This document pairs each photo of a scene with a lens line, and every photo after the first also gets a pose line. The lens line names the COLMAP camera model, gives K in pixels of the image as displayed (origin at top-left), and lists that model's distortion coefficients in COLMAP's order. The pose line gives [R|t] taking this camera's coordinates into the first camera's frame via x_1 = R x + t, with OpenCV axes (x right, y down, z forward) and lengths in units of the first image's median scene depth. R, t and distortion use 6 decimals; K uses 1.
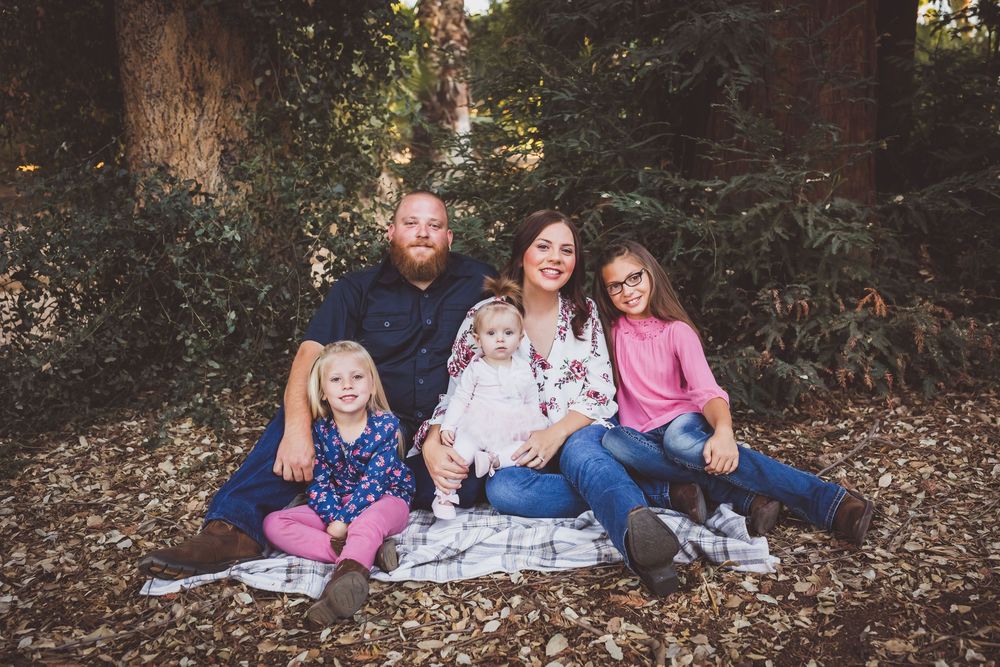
lens RADIAL K [[940.9, 0, 500.0], [0, 940.9, 333.5], [0, 0, 1]] dist [-0.001014, -0.025261]
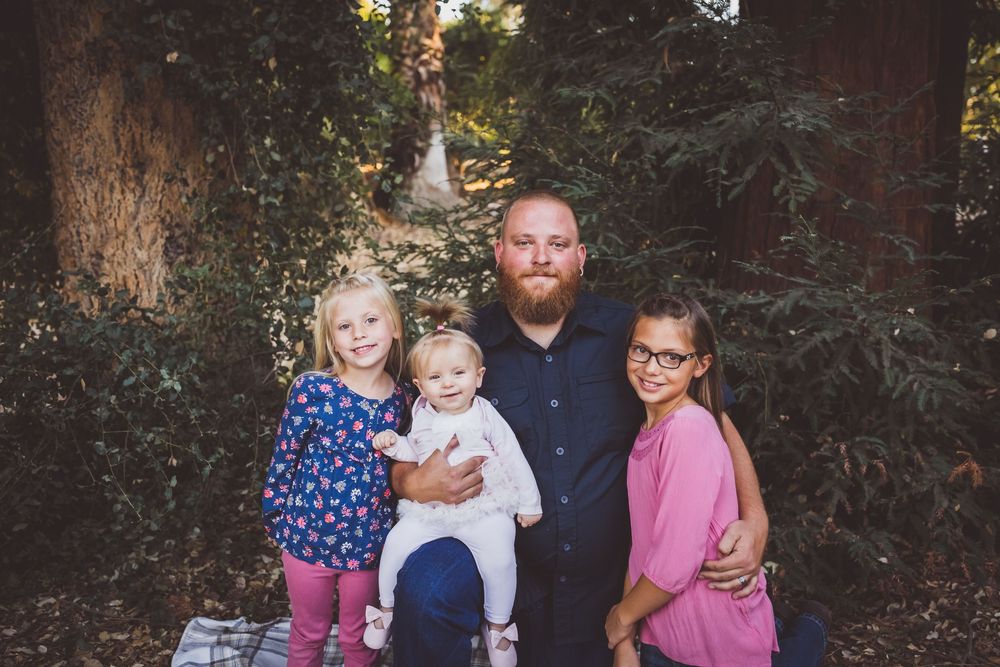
lens RADIAL K [[940.9, 0, 500.0], [0, 940.9, 333.5], [0, 0, 1]] dist [-0.001014, -0.025261]
pose [[0.999474, -0.000233, 0.032438, -0.024064], [0.000213, 1.000000, 0.000622, -0.109386], [-0.032438, -0.000615, 0.999474, 0.146764]]
